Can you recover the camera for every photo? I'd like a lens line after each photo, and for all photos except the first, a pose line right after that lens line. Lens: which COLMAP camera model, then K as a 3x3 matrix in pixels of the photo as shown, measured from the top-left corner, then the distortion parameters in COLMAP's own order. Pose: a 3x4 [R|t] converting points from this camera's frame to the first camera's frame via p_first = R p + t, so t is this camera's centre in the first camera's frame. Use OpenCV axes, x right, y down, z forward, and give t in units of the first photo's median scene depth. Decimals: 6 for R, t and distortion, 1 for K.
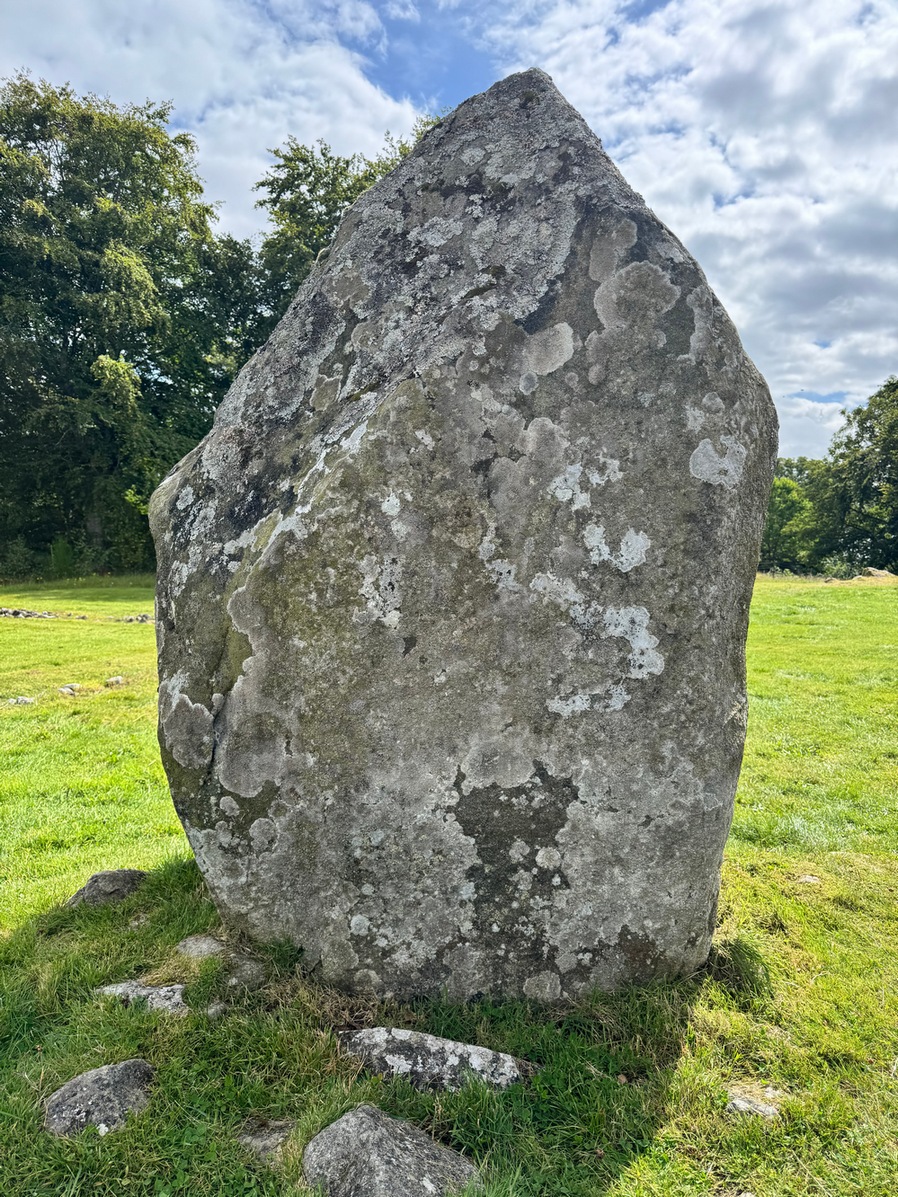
lens RADIAL K [[857.7, 0, 453.7], [0, 857.7, 588.9], [0, 0, 1]] dist [-0.010918, -0.007967]
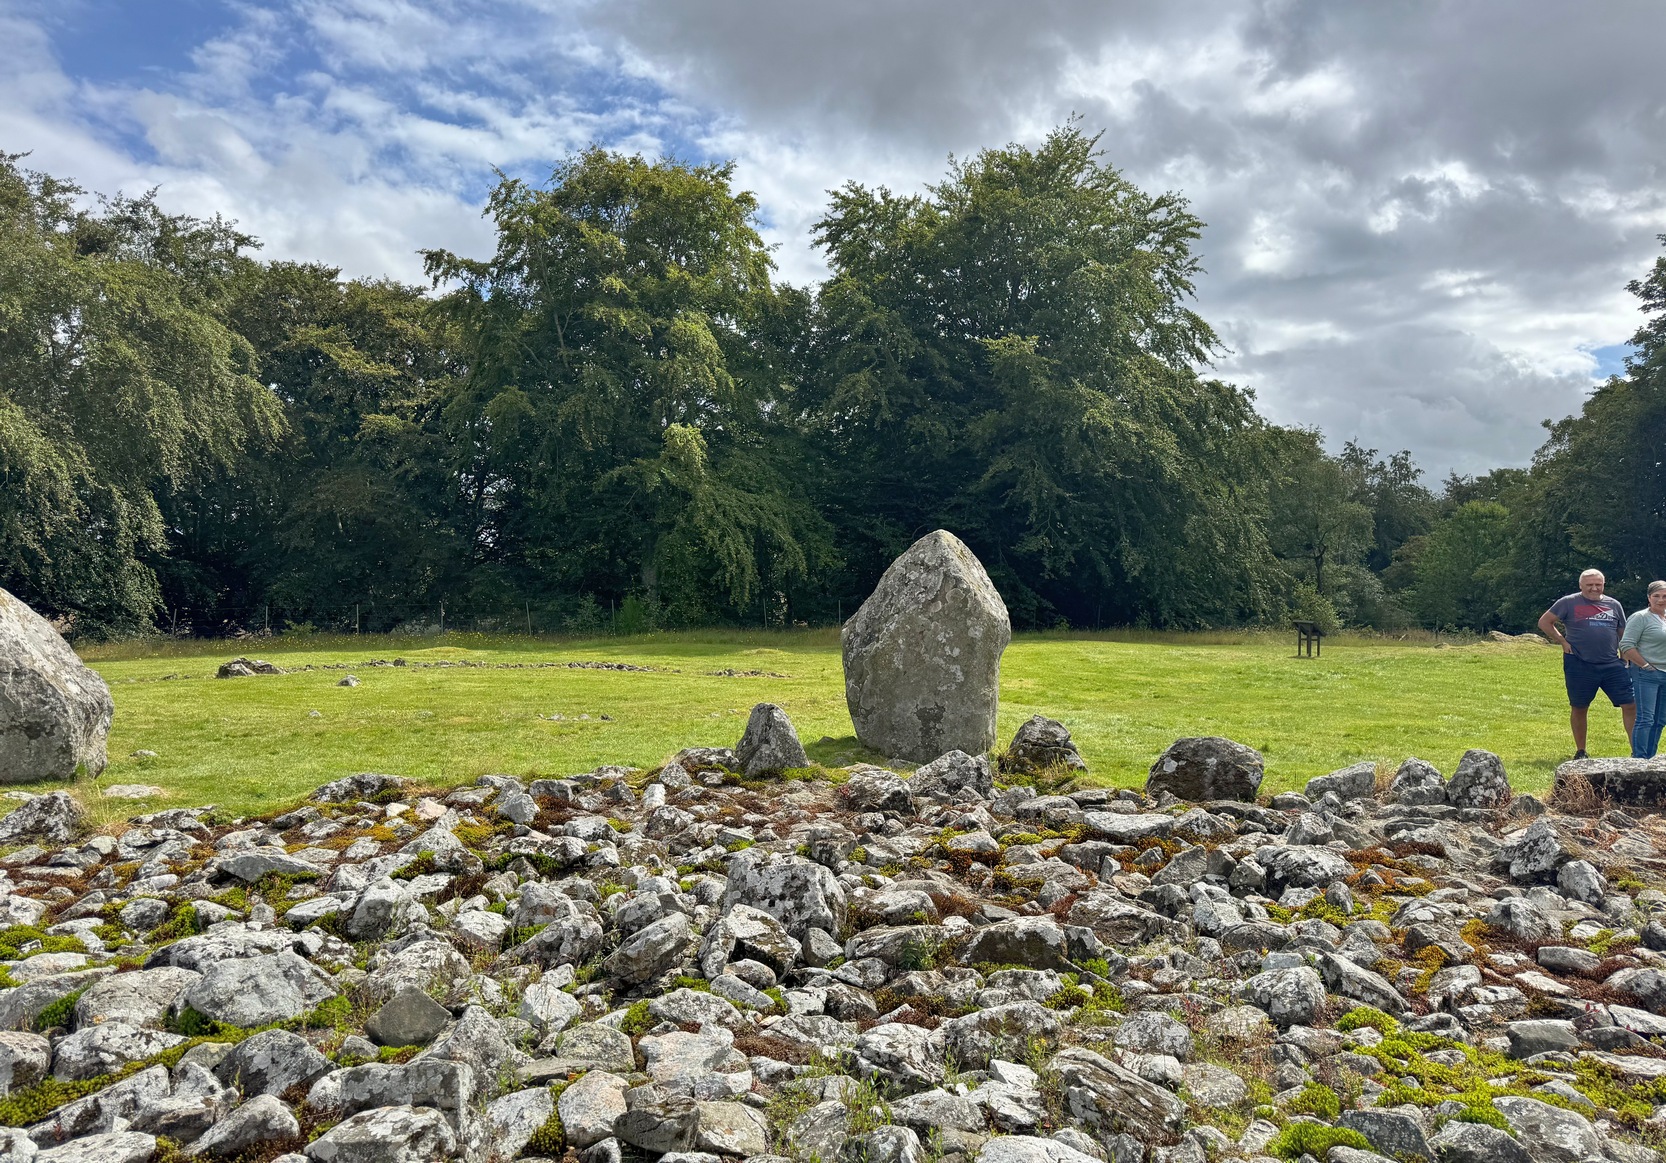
lens RADIAL K [[1174.0, 0, 826.4], [0, 1174.0, 572.9], [0, 0, 1]] dist [0.008854, 0.001523]
pose [[0.981105, 0.000773, -0.193477, 0.043598], [-0.012194, 0.998251, -0.057845, -0.005707], [0.193093, 0.059111, 0.979398, -0.303835]]
